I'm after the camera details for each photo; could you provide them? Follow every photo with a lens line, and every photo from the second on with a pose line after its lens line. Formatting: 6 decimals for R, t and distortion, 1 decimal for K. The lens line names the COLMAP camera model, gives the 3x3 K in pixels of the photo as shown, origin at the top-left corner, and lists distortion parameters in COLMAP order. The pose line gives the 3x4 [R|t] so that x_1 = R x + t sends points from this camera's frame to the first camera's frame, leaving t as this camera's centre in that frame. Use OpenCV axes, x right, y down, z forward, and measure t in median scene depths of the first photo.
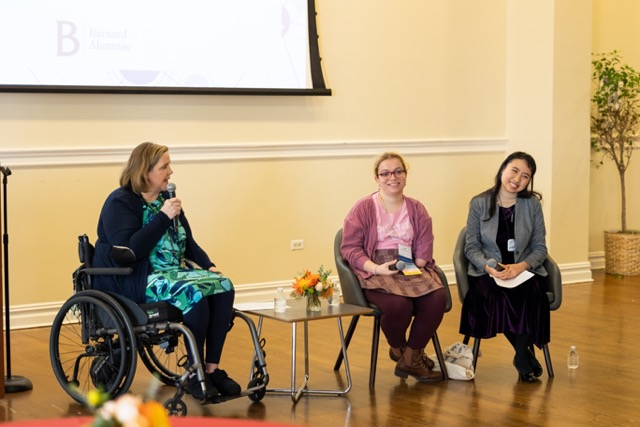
lens RADIAL K [[1418.1, 0, 320.0], [0, 1418.1, 213.5], [0, 0, 1]] dist [-0.016935, -0.009053]
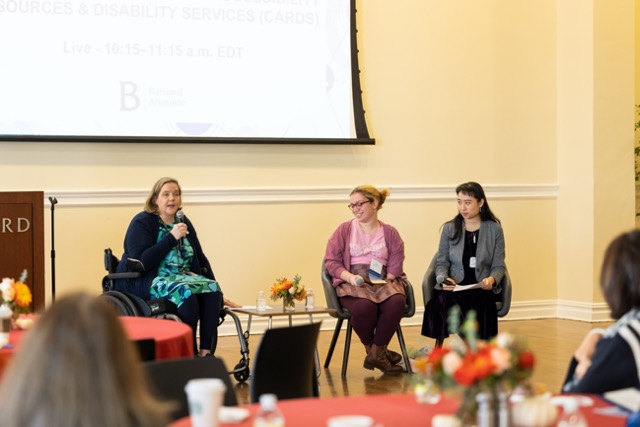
lens RADIAL K [[1754.1, 0, 320.0], [0, 1754.1, 213.5], [0, 0, 1]] dist [0.065518, 0.240547]
pose [[0.987064, -0.004223, -0.160268, 0.255400], [-0.004910, 0.998388, -0.056547, 0.067002], [0.160249, 0.056602, 0.985452, -0.492090]]
